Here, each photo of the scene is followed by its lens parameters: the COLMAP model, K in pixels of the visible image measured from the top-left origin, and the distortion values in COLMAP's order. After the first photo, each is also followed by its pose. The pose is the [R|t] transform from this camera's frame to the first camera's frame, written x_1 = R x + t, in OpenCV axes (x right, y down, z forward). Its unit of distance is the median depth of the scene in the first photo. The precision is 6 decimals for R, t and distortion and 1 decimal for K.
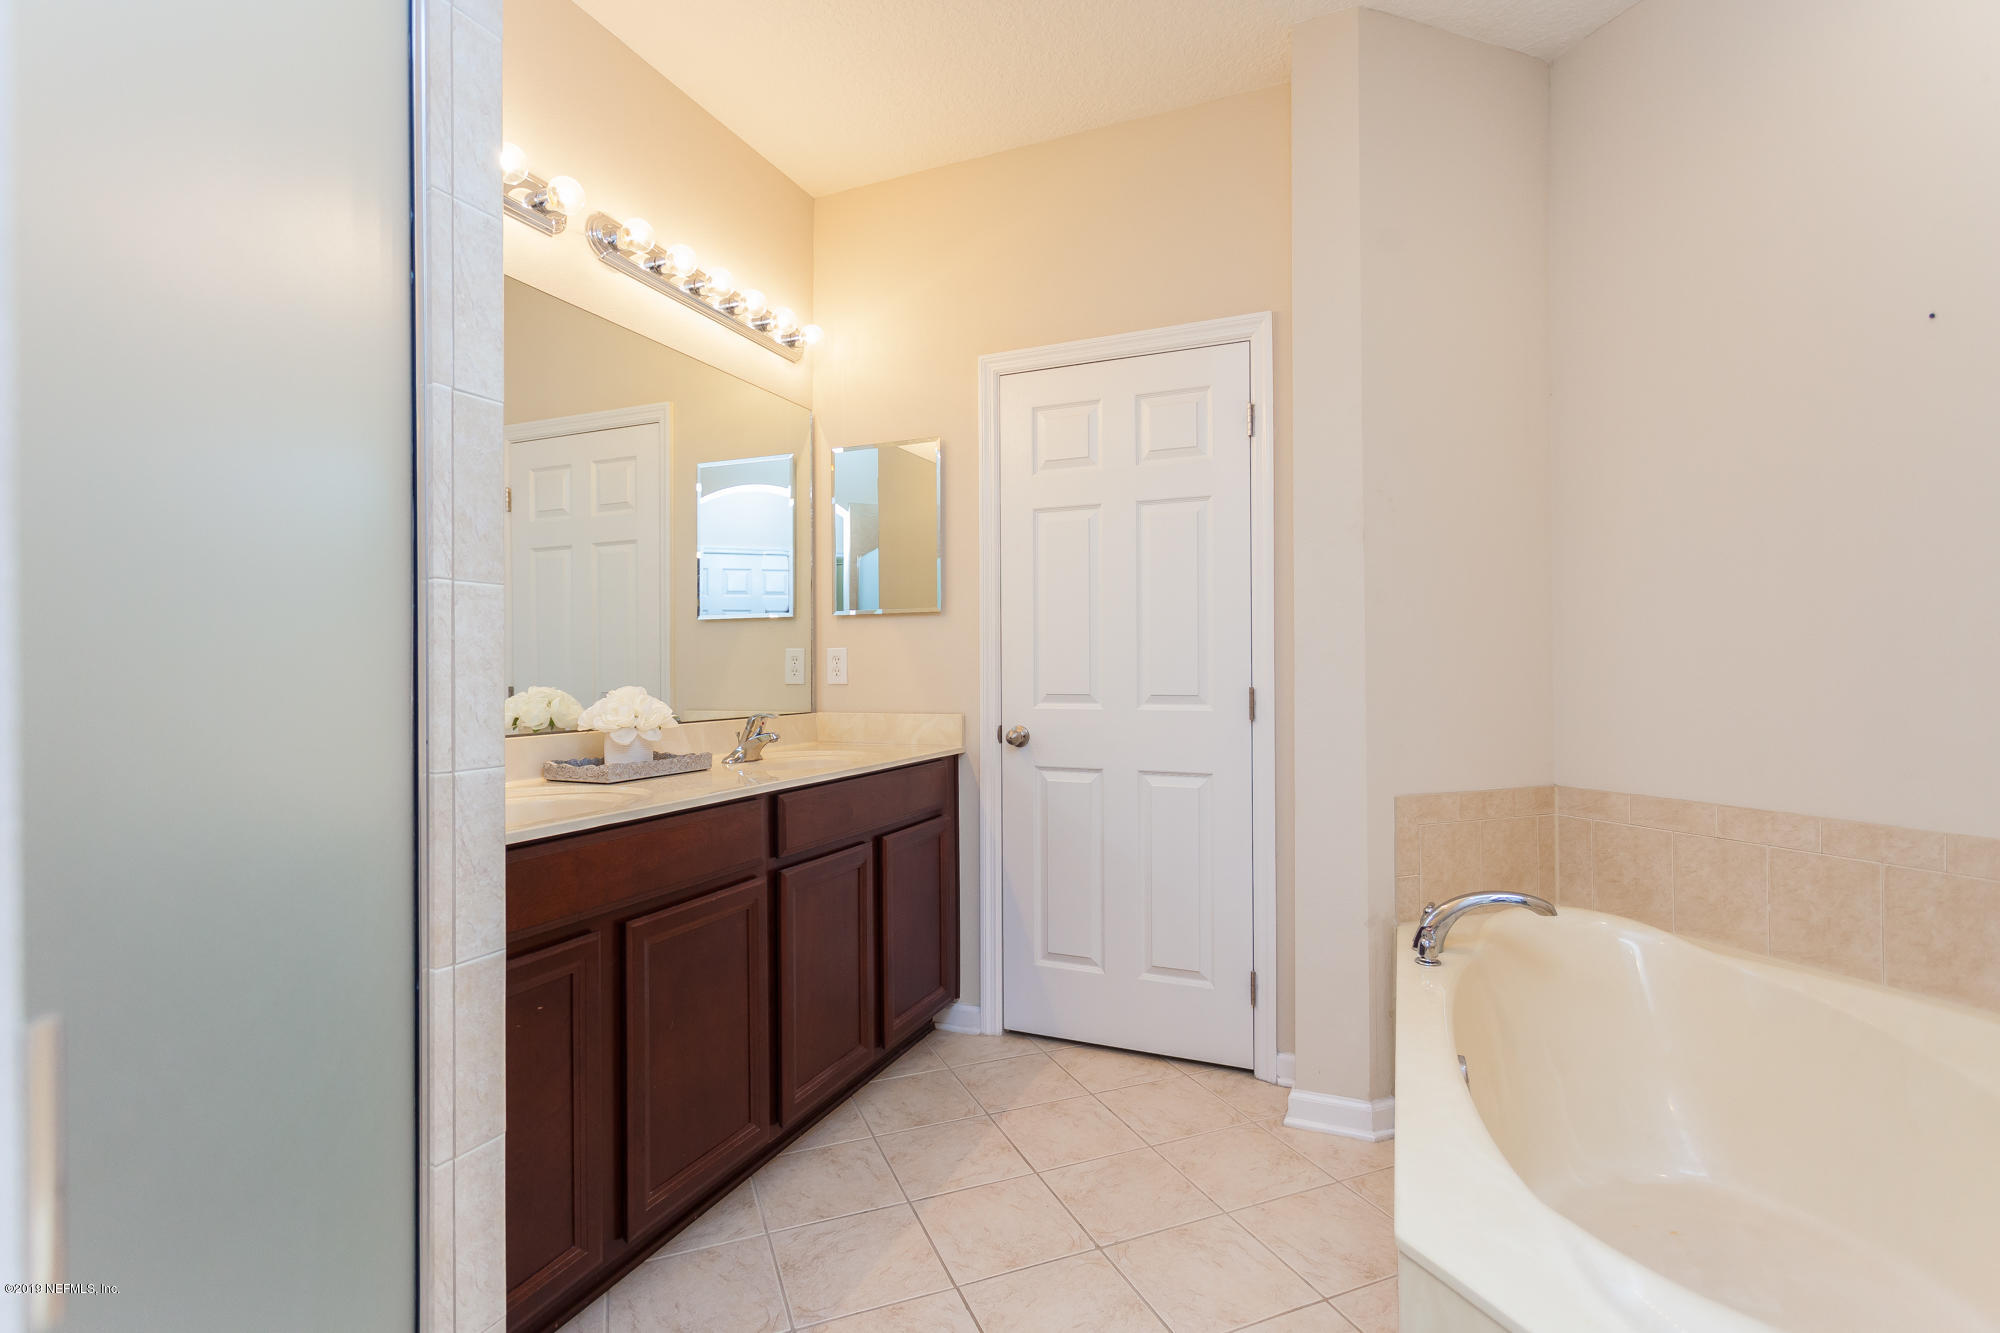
lens RADIAL K [[959.1, 0, 992.5], [0, 959.1, 667.8], [0, 0, 1]] dist [0.002435, 0.001726]
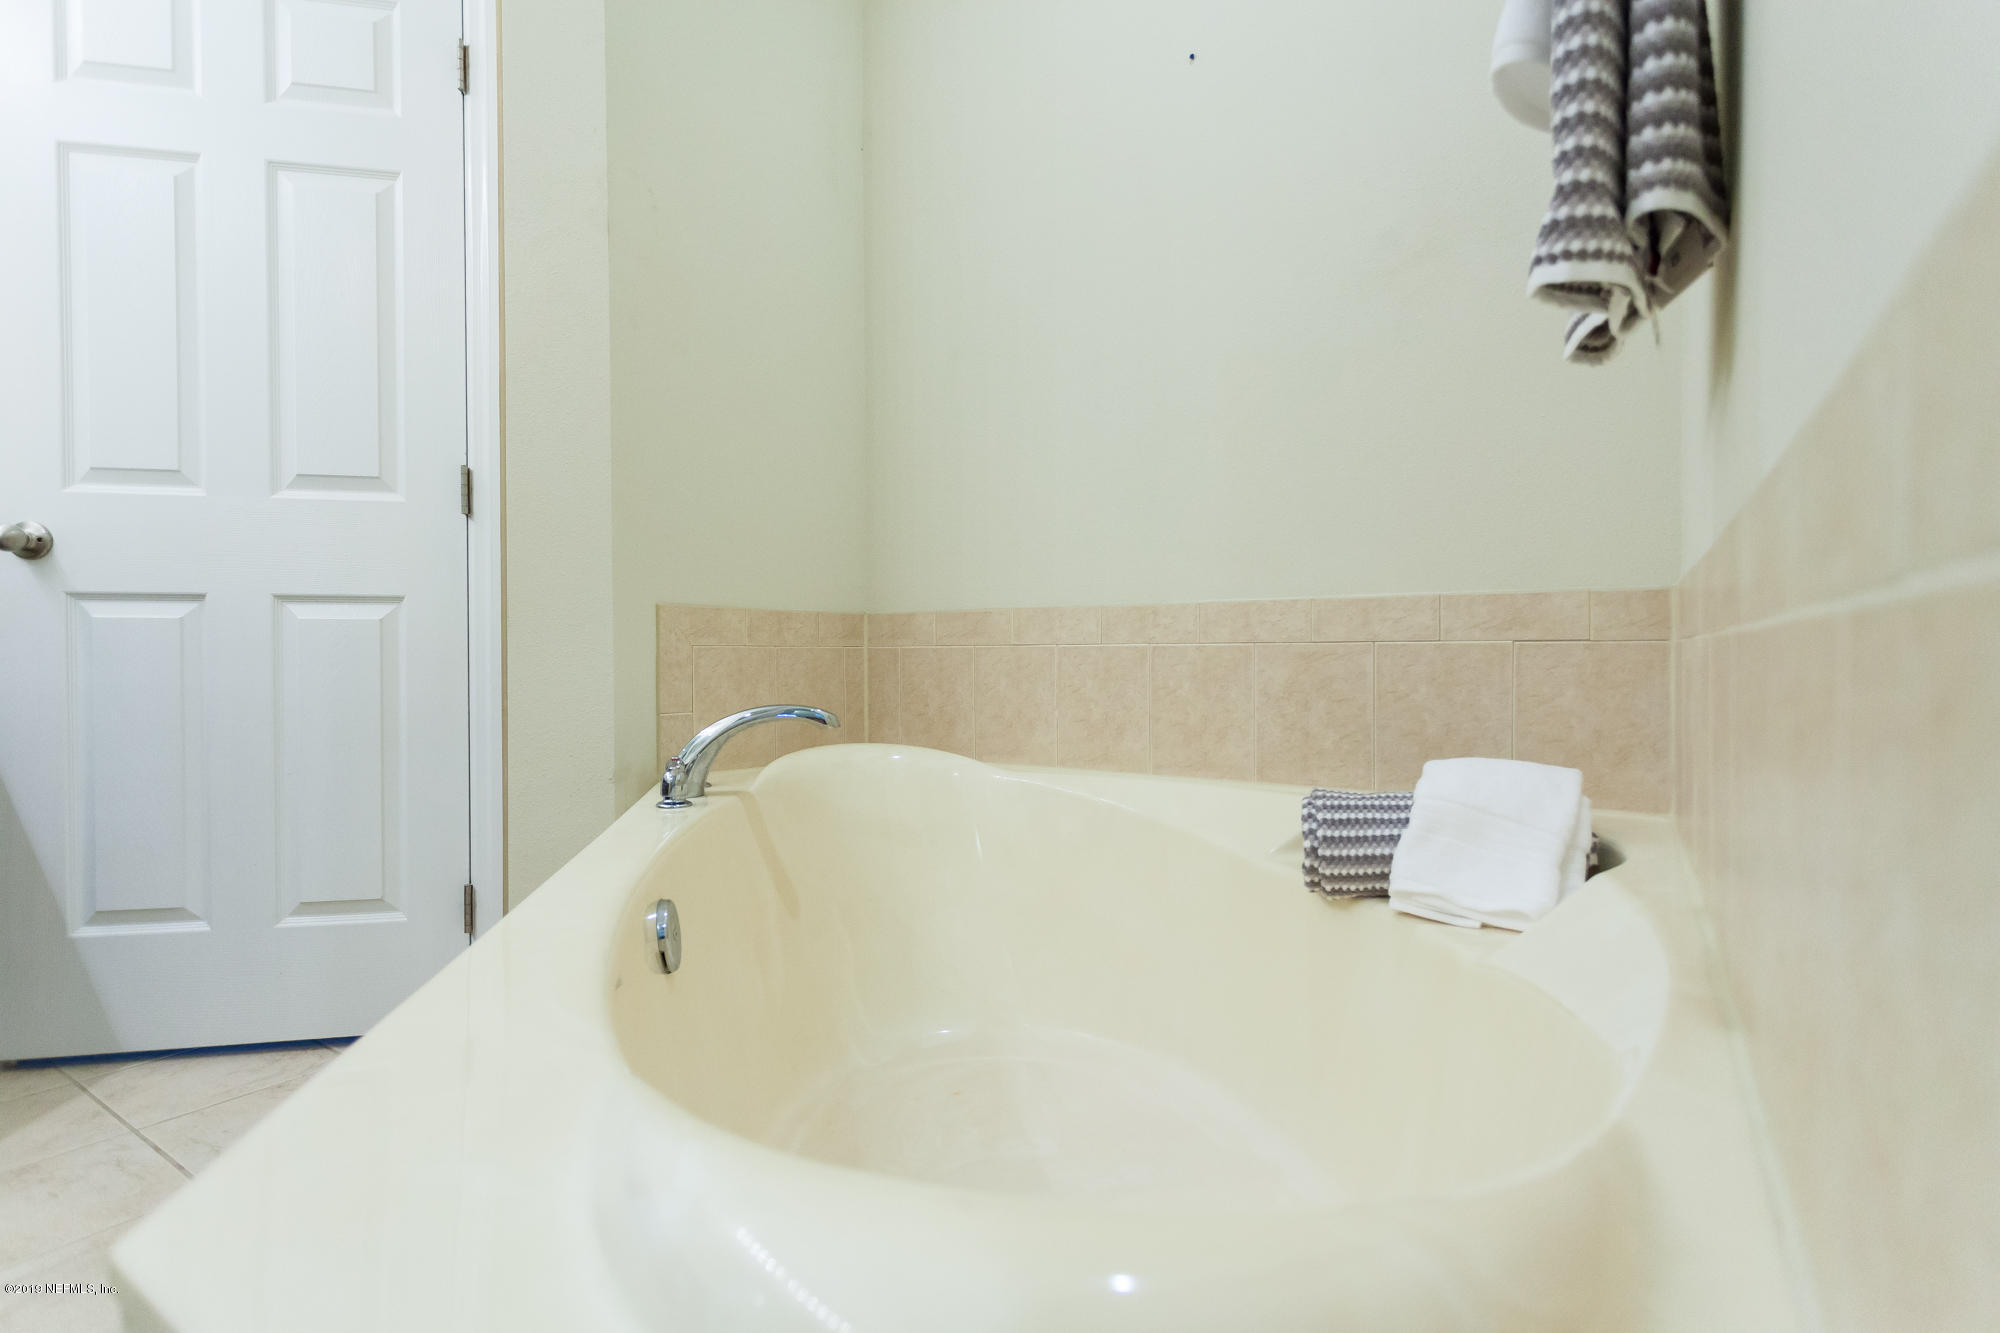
lens RADIAL K [[959.1, 0, 1011.0], [0, 959.1, 661.1], [0, 0, 1]] dist [0.002435, 0.001726]
pose [[0.817243, 0.000795, 0.576293, 0.191082], [-0.005291, 0.999967, 0.006122, 0.149610], [-0.576269, -0.008052, 0.817220, 0.217672]]
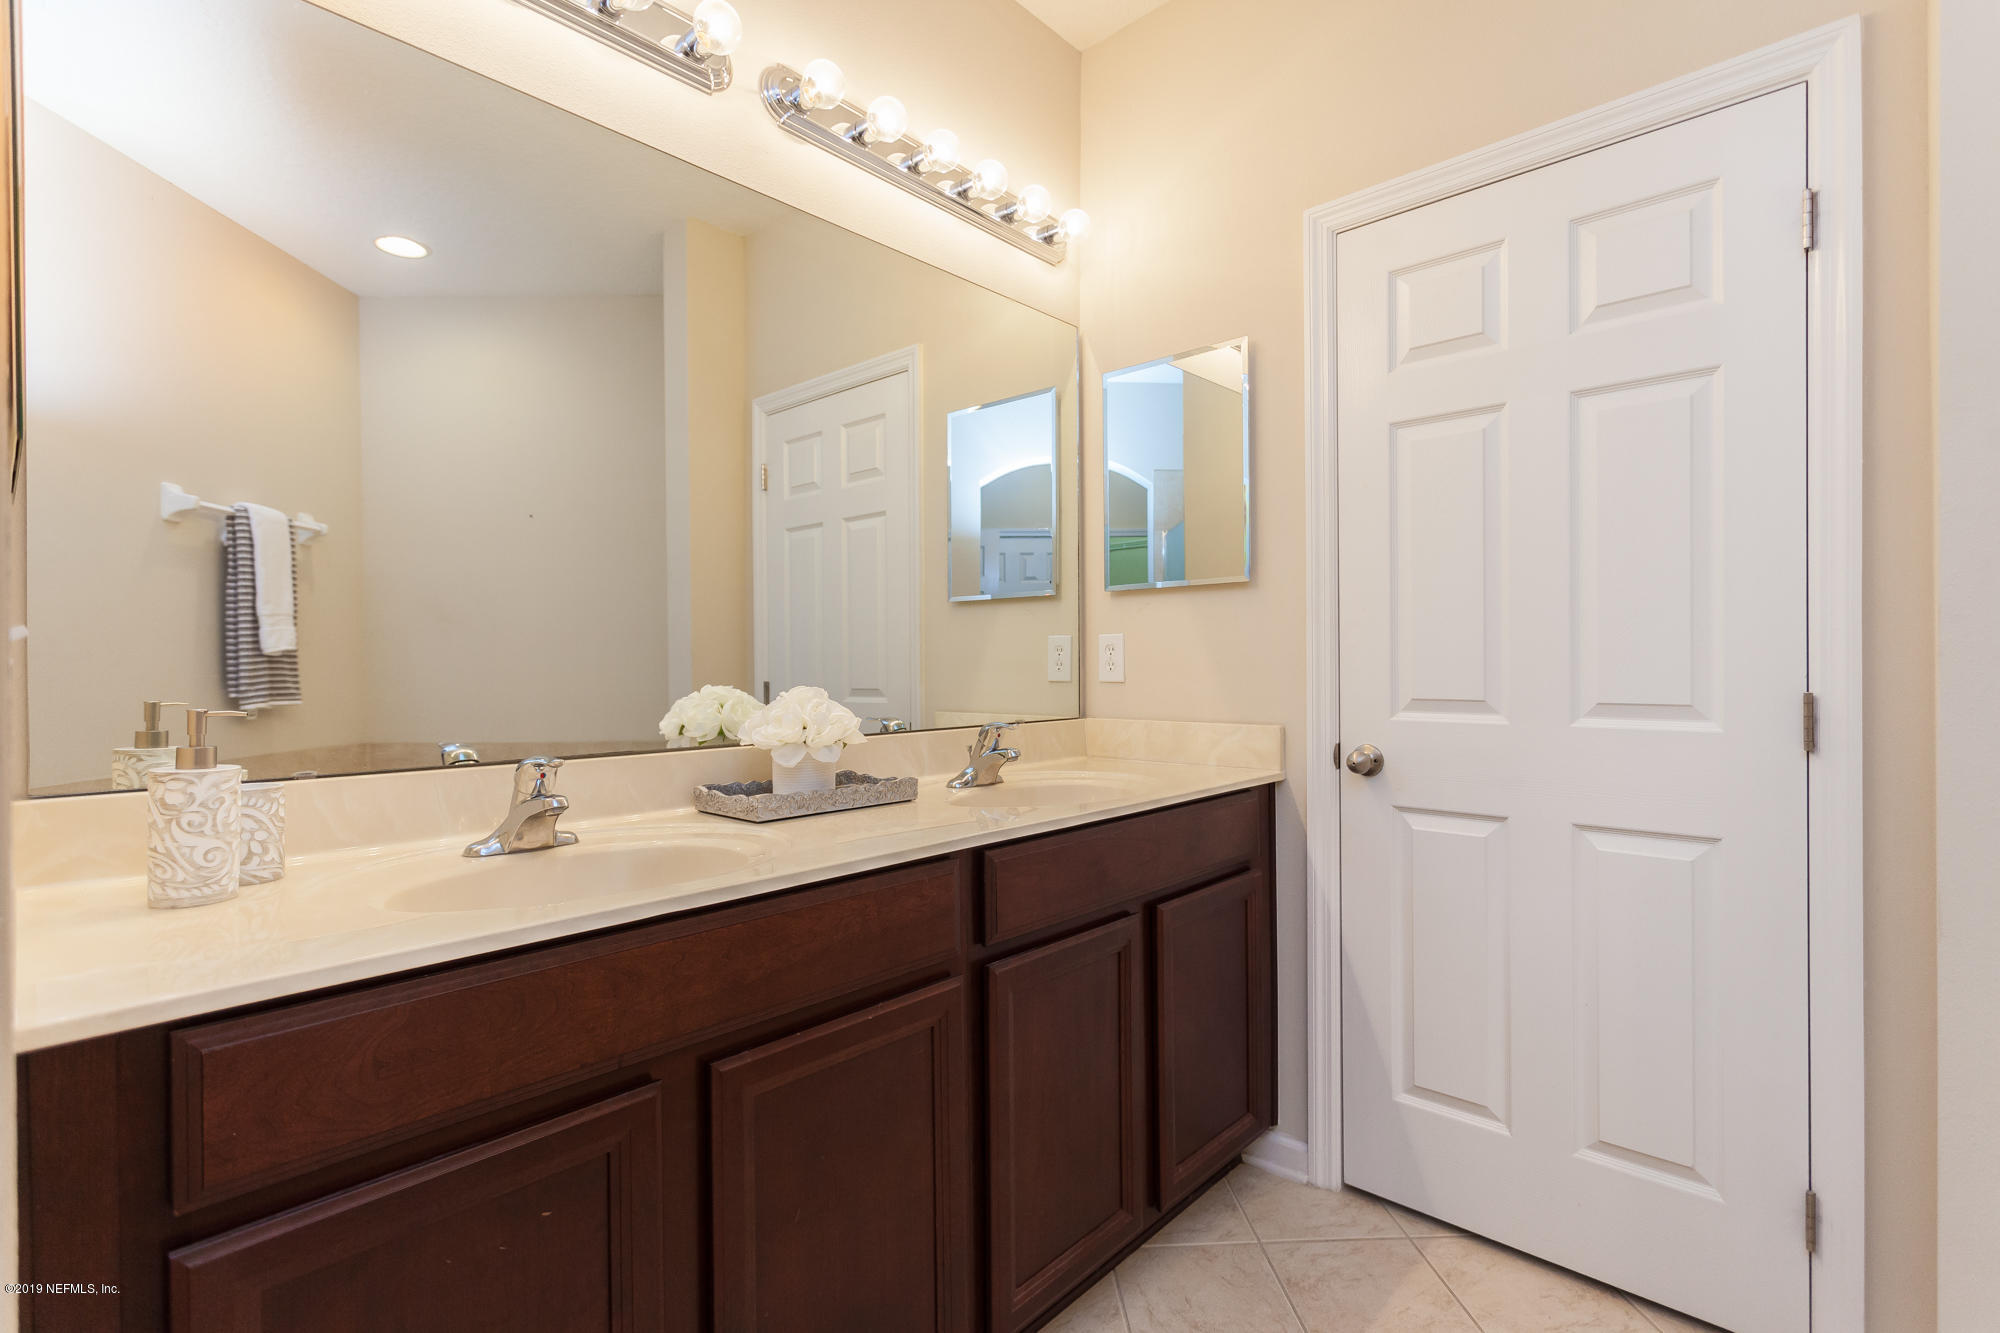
lens RADIAL K [[959.1, 0, 991.0], [0, 959.1, 664.9], [0, 0, 1]] dist [0.002435, 0.001726]
pose [[0.943486, -0.000543, -0.331411, 0.001608], [0.002416, 0.999983, 0.005238, -0.000667], [0.331403, -0.005743, 0.943472, 0.296881]]
